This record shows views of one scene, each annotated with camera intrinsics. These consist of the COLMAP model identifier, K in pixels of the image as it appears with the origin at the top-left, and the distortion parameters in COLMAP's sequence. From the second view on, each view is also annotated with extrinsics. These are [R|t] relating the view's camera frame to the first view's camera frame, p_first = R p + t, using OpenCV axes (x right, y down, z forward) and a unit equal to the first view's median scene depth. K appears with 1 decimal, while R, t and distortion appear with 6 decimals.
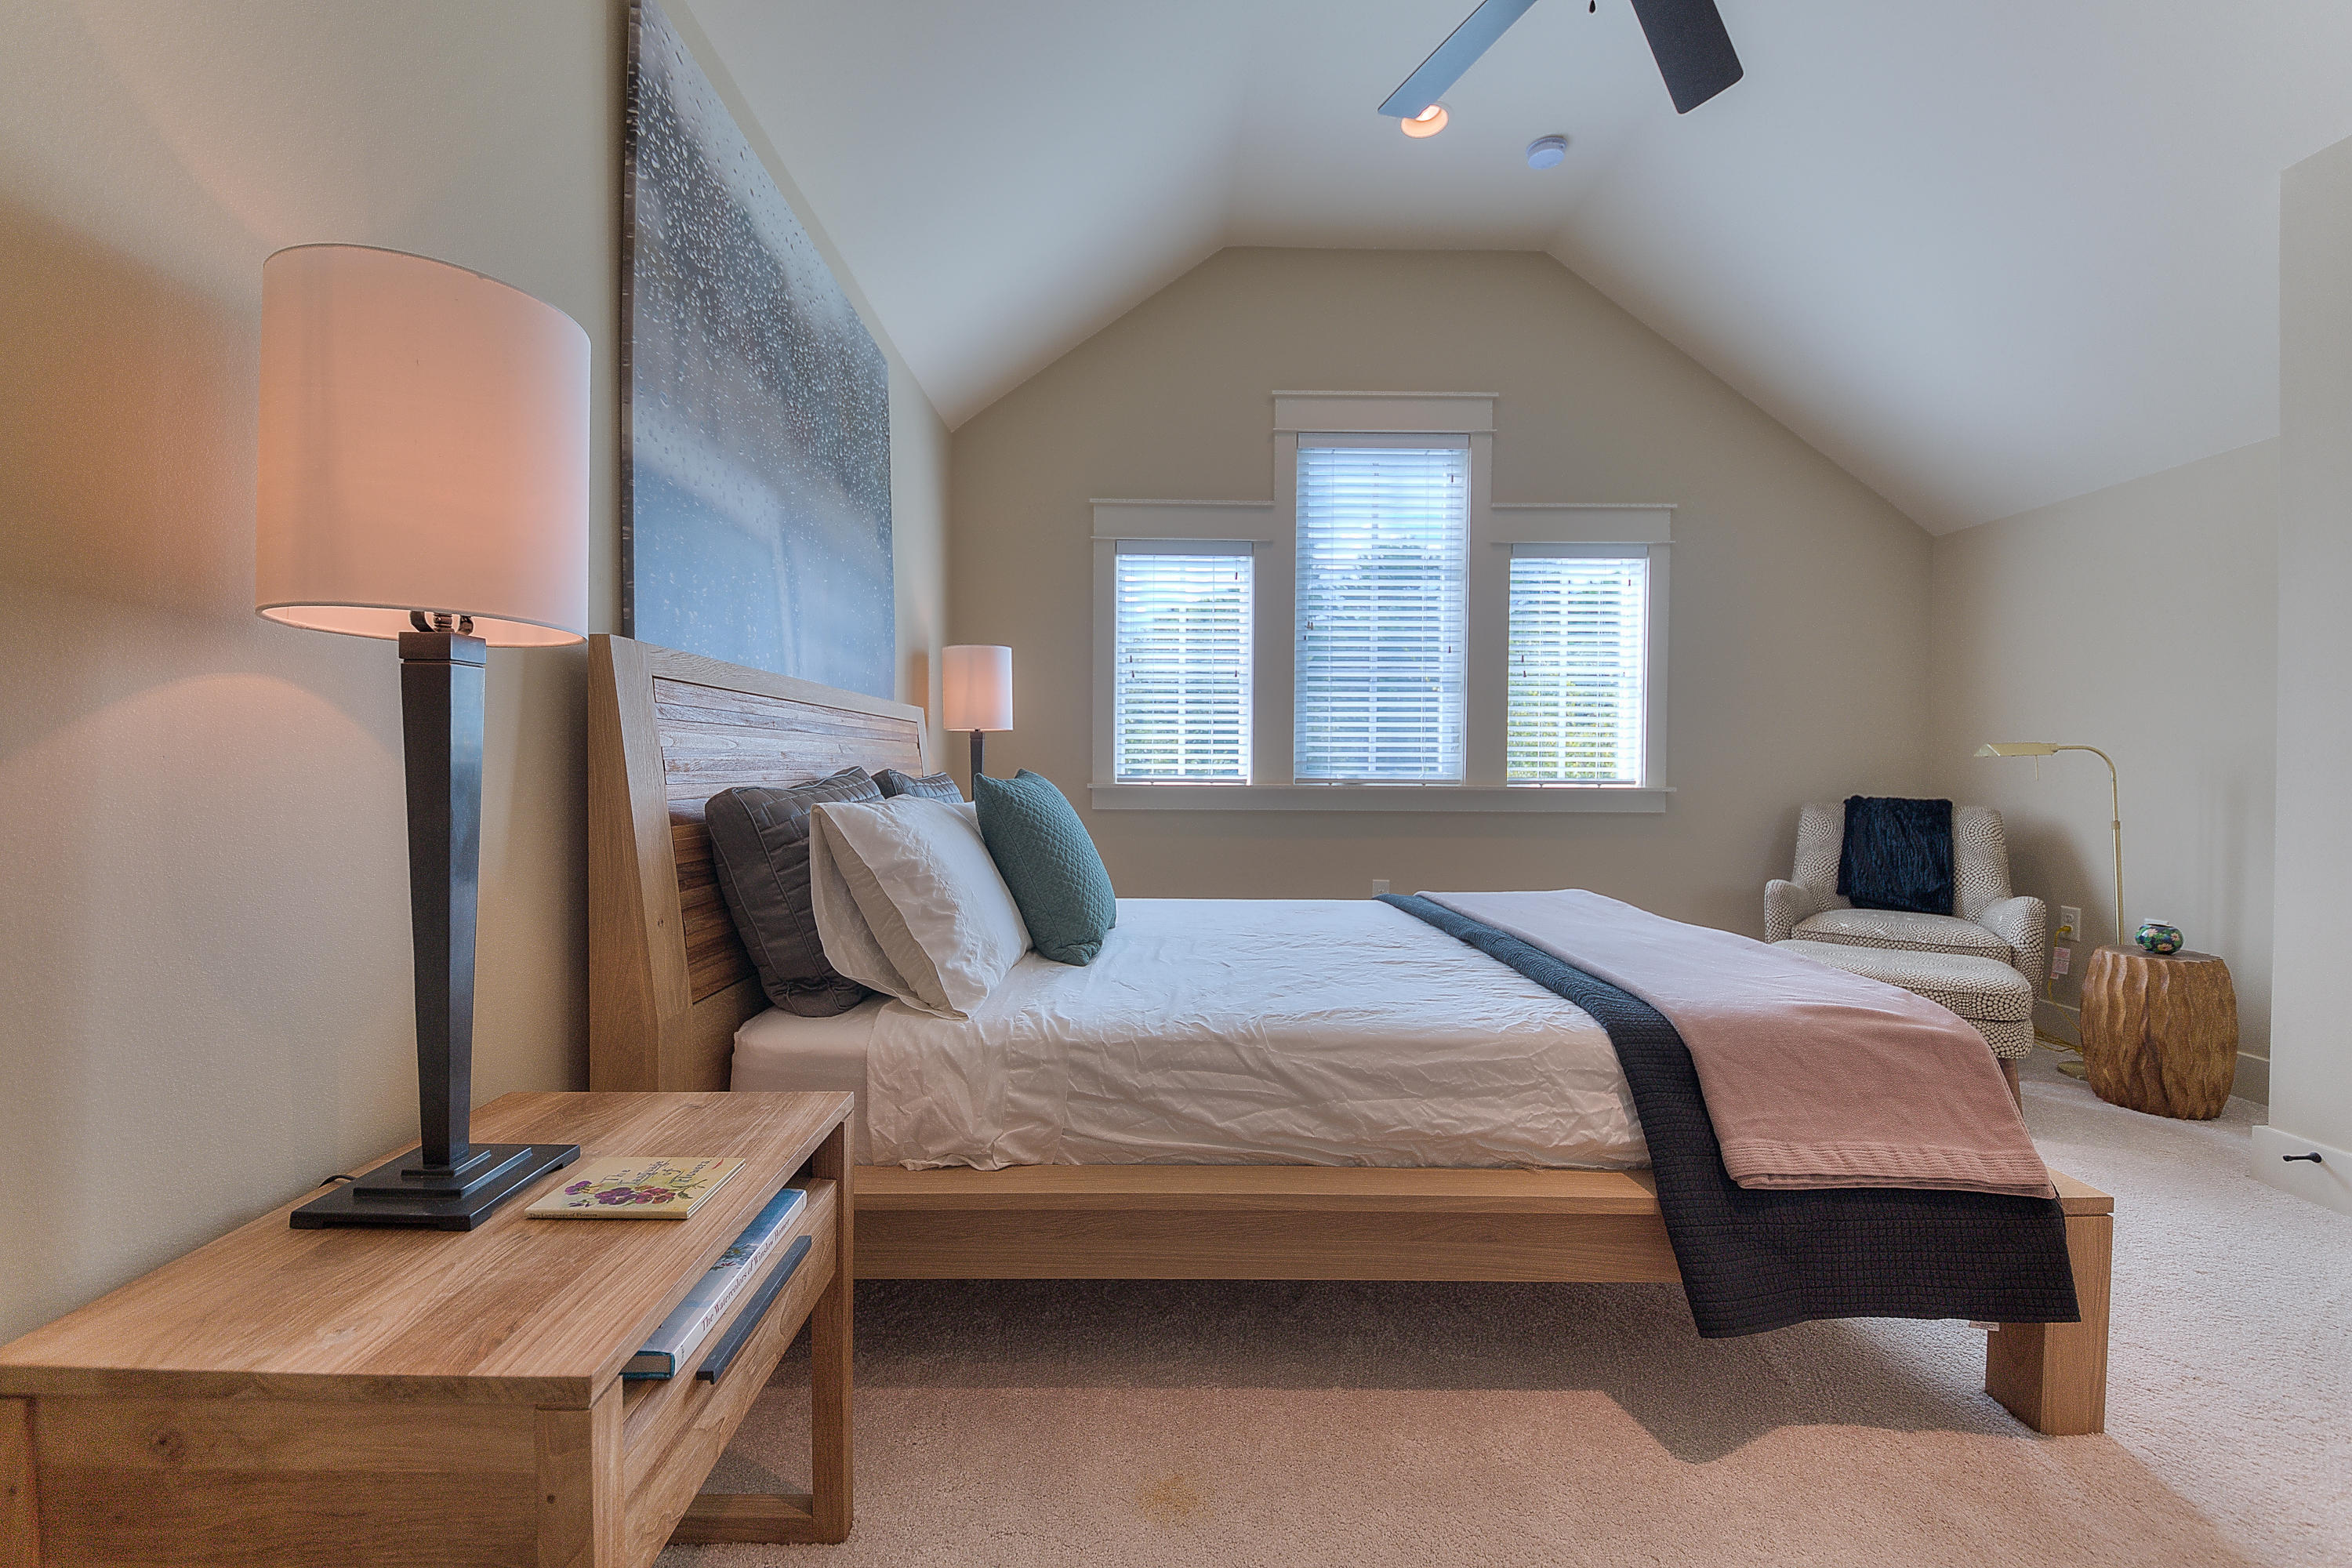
lens RADIAL K [[930.9, 0, 1170.3], [0, 930.9, 774.3], [0, 0, 1]] dist [-0.021902, -0.000933]
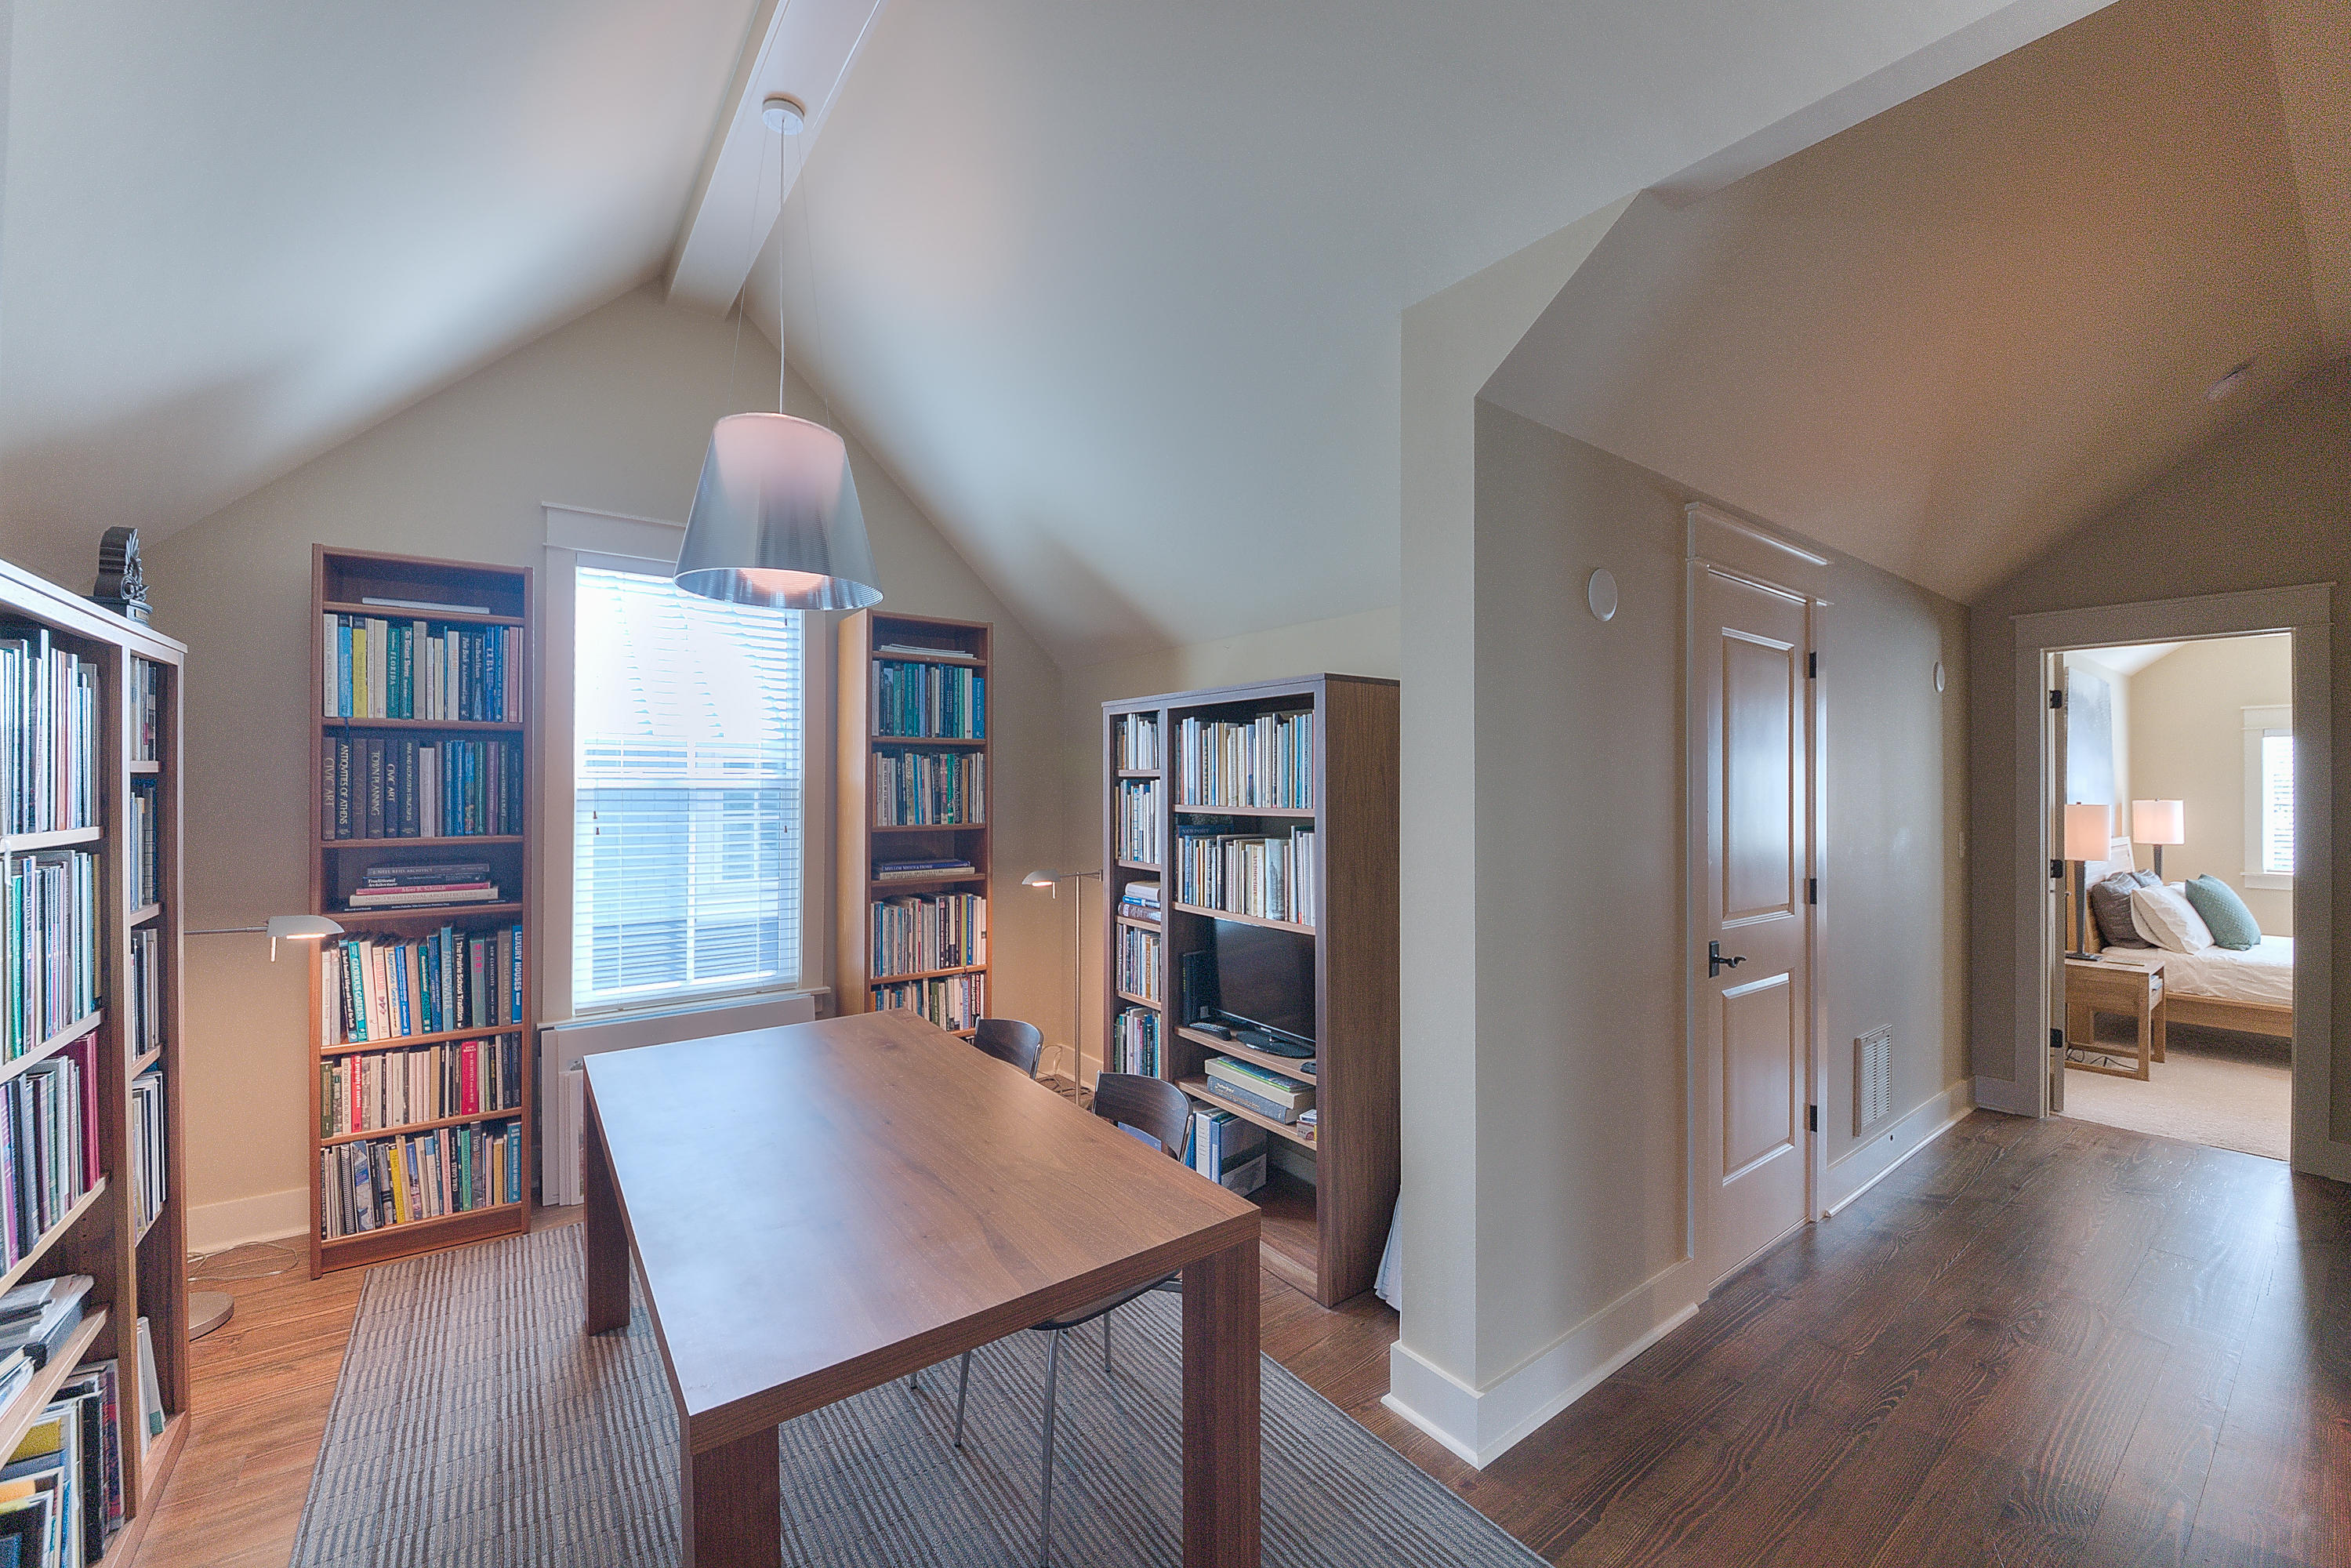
lens RADIAL K [[930.5, 0, 1173.7], [0, 930.5, 781.5], [0, 0, 1]] dist [-0.021902, -0.000933]
pose [[0.581894, -0.002250, -0.813261, 0.253549], [-0.015612, 0.999781, -0.013937, -0.231169], [0.813115, 0.020807, 0.581732, -3.406462]]
